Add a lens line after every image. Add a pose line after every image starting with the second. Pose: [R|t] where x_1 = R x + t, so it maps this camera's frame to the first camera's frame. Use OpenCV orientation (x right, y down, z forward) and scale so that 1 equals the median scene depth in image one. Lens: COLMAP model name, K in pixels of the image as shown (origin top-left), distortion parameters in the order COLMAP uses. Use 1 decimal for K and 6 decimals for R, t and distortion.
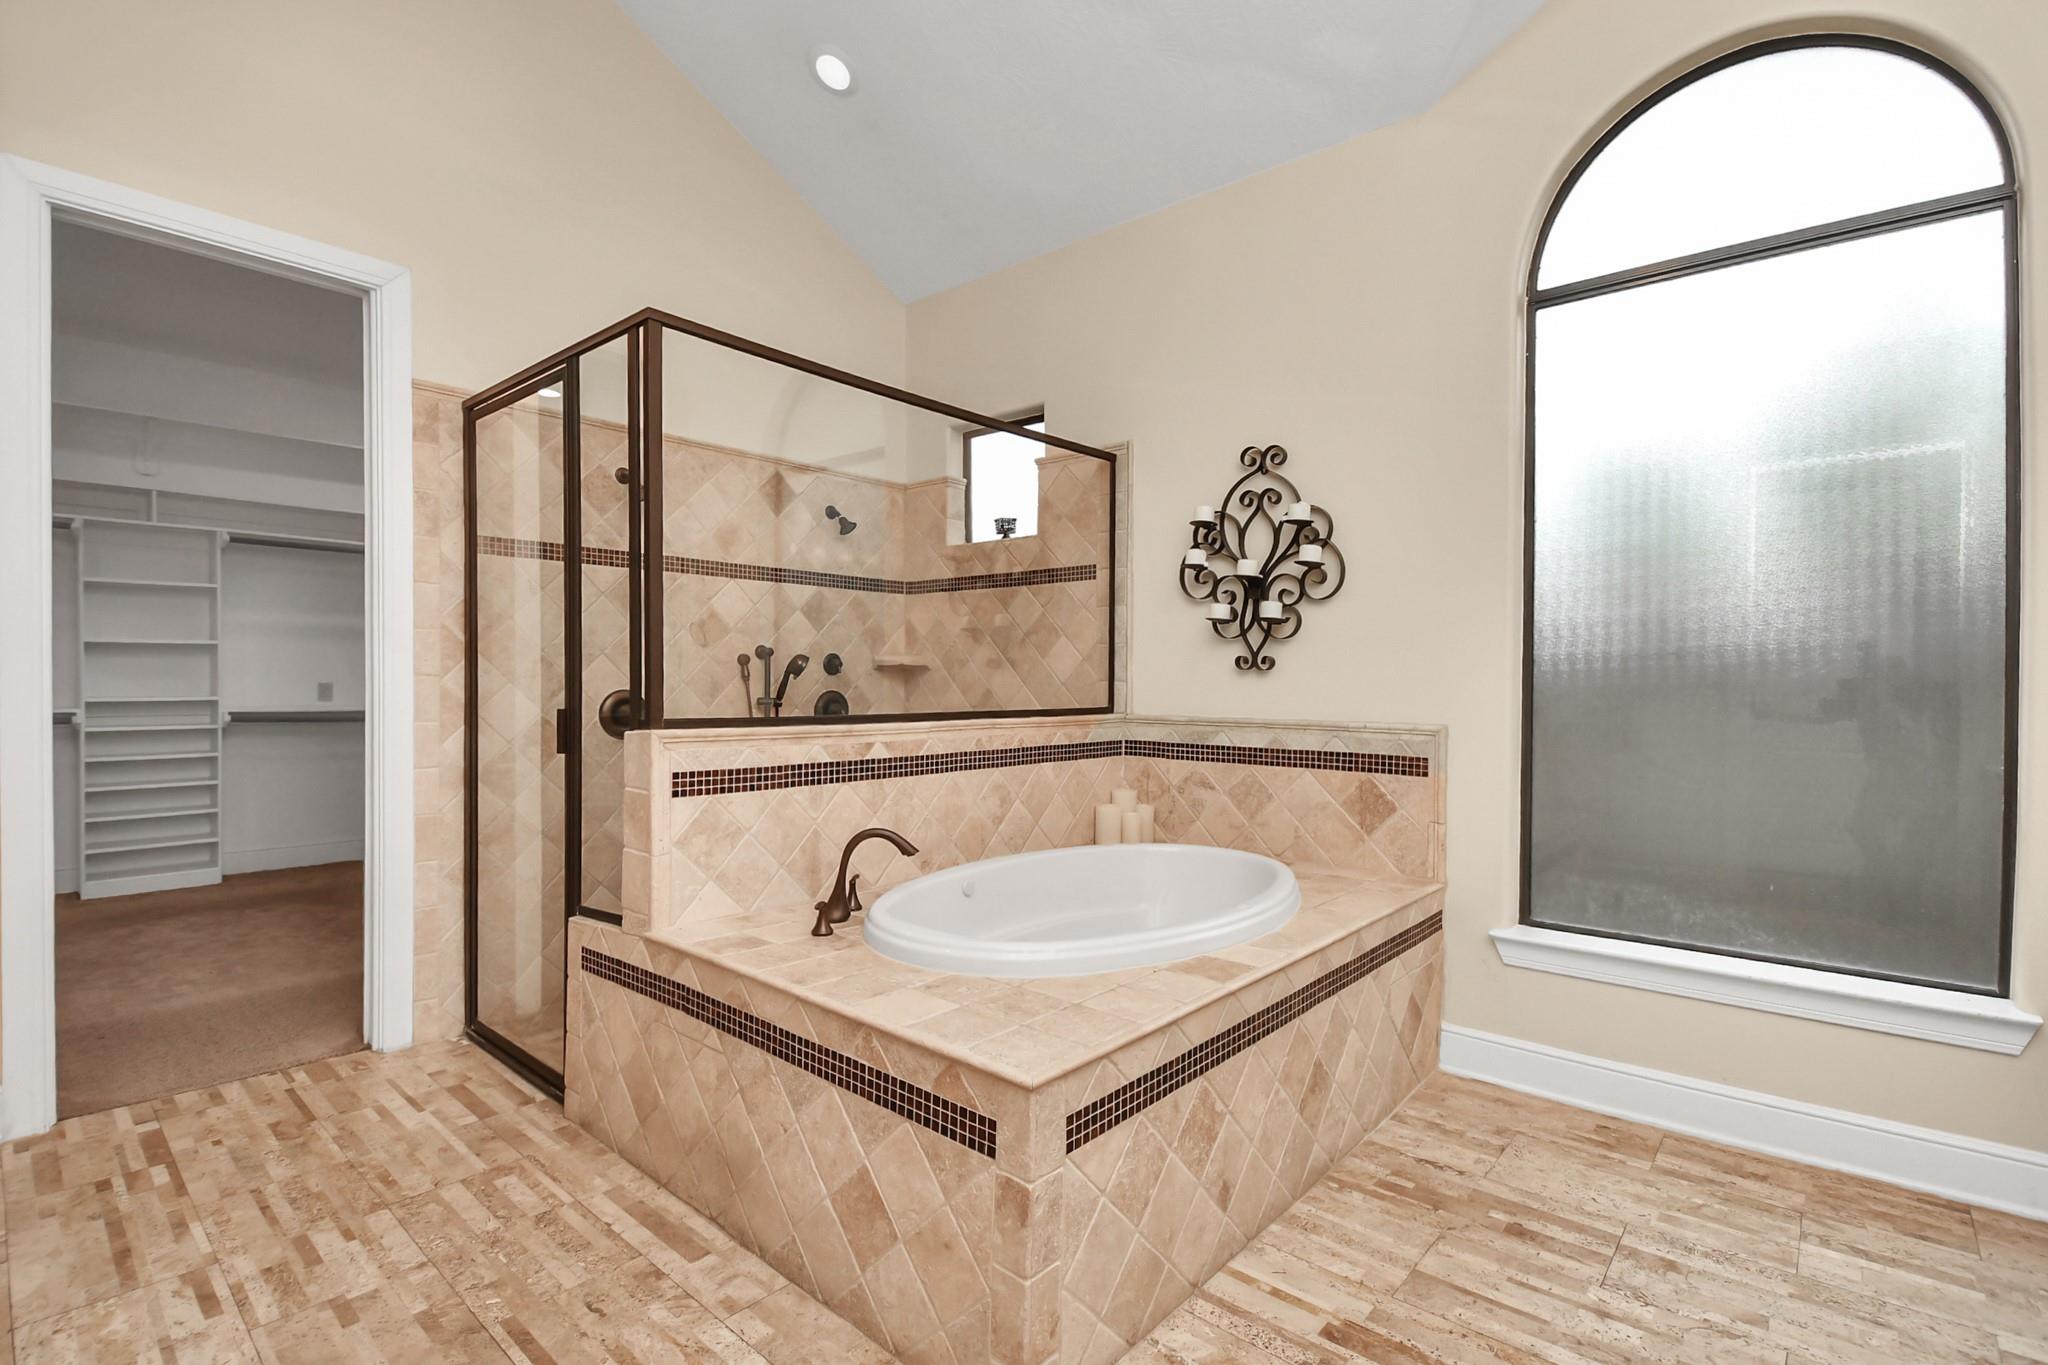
lens RADIAL K [[900.4, 0, 1030.3], [0, 900.4, 688.6], [0, 0, 1]] dist [-0.002264, -0.009952]
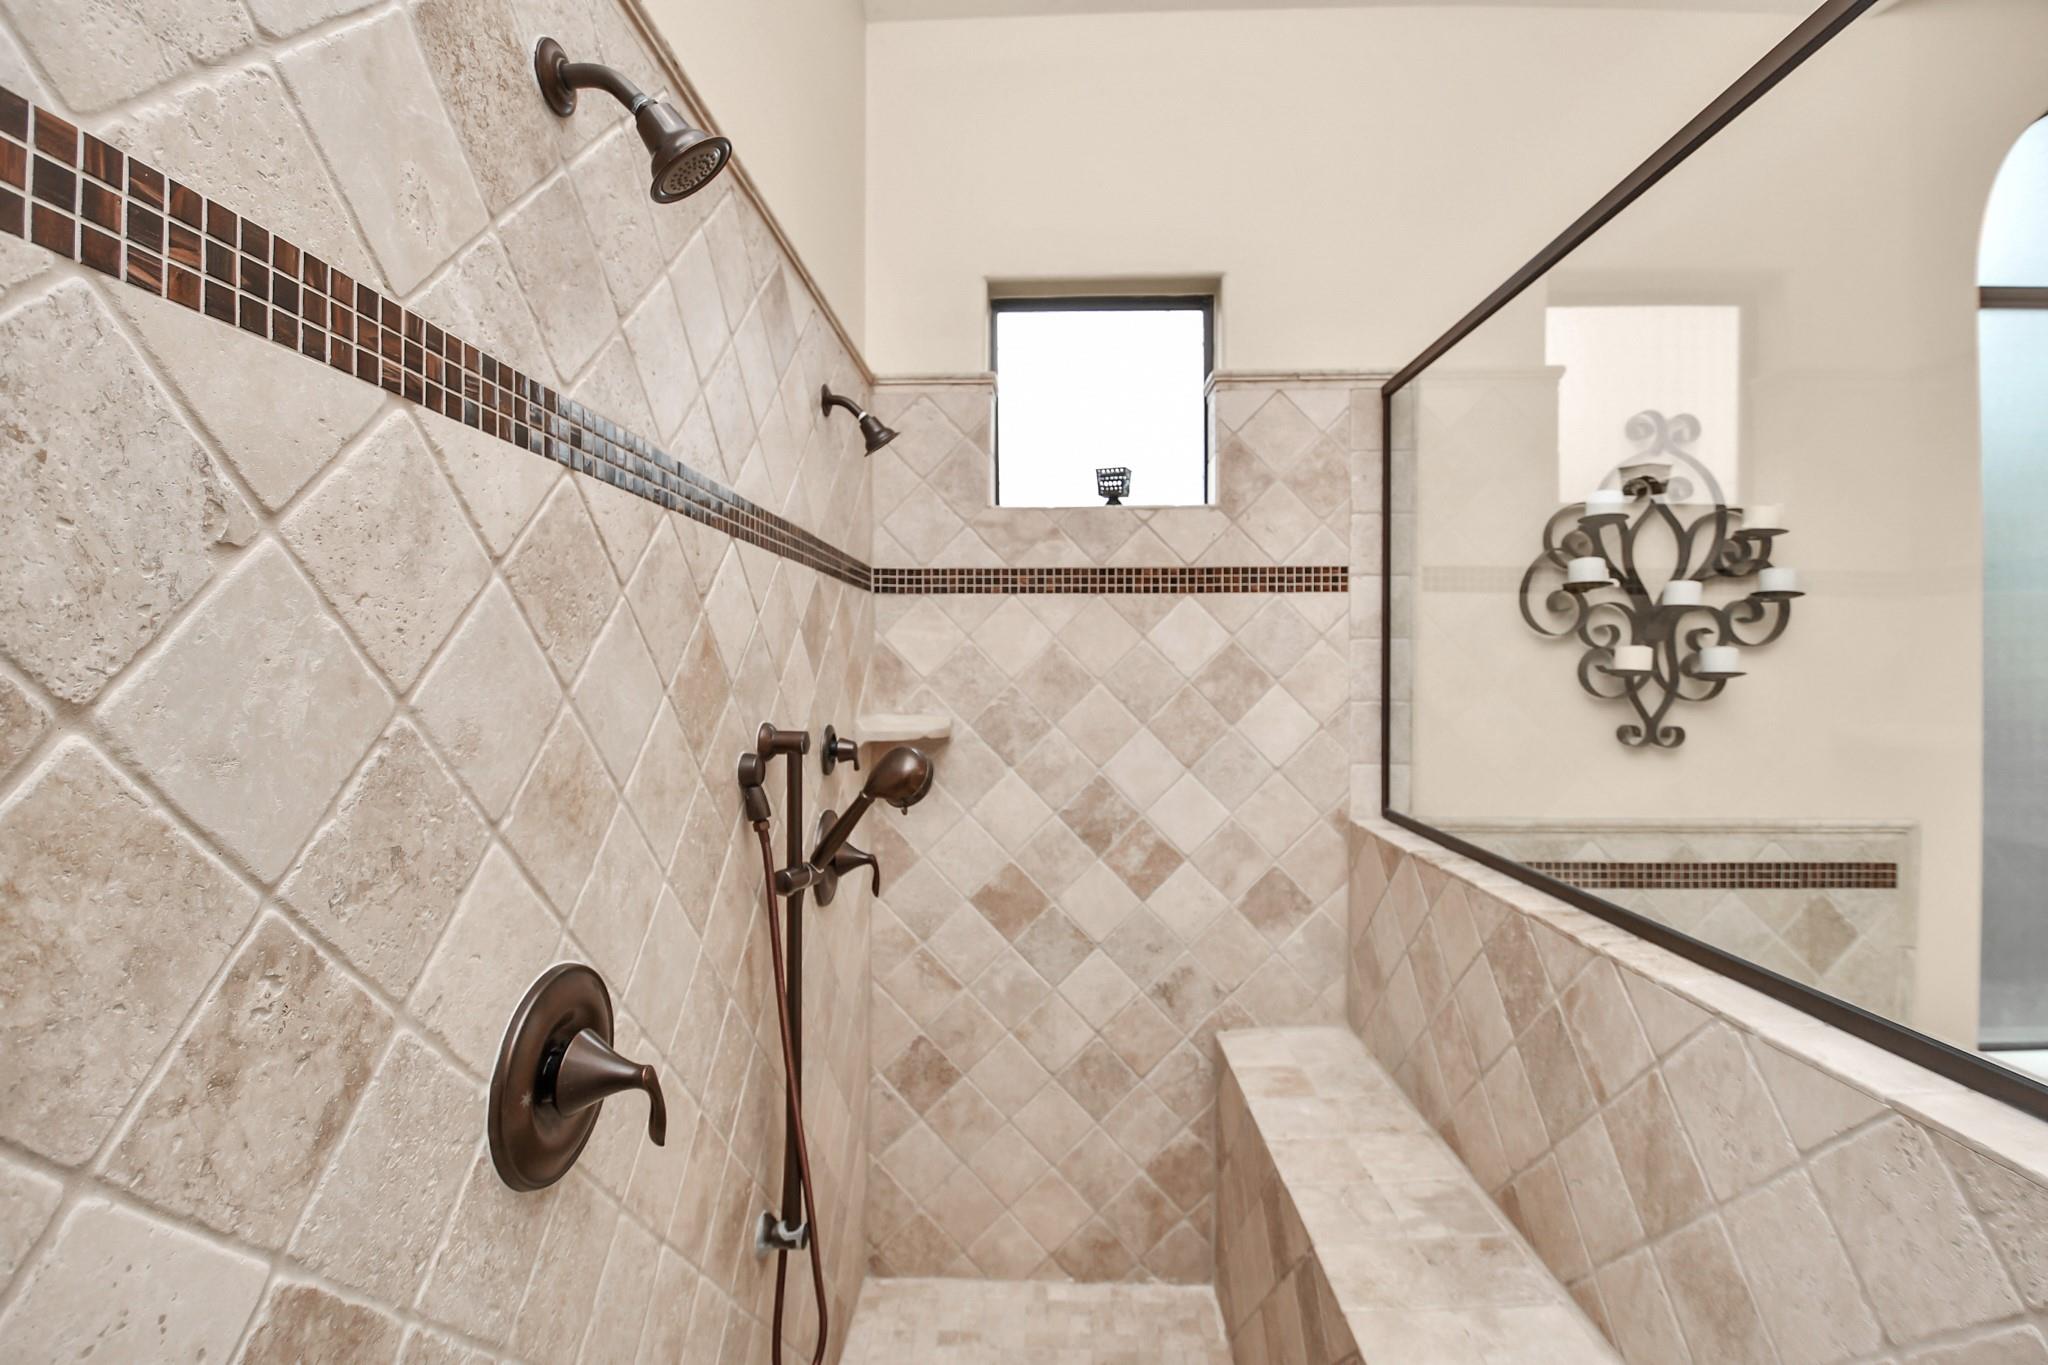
lens RADIAL K [[900.4, 0, 1021.0], [0, 900.4, 675.5], [0, 0, 1]] dist [-0.002264, -0.009952]
pose [[0.790805, -0.004967, 0.612047, -0.530534], [0.011781, 0.999905, -0.007107, -0.074757], [-0.611954, 0.012831, 0.790789, 0.765095]]
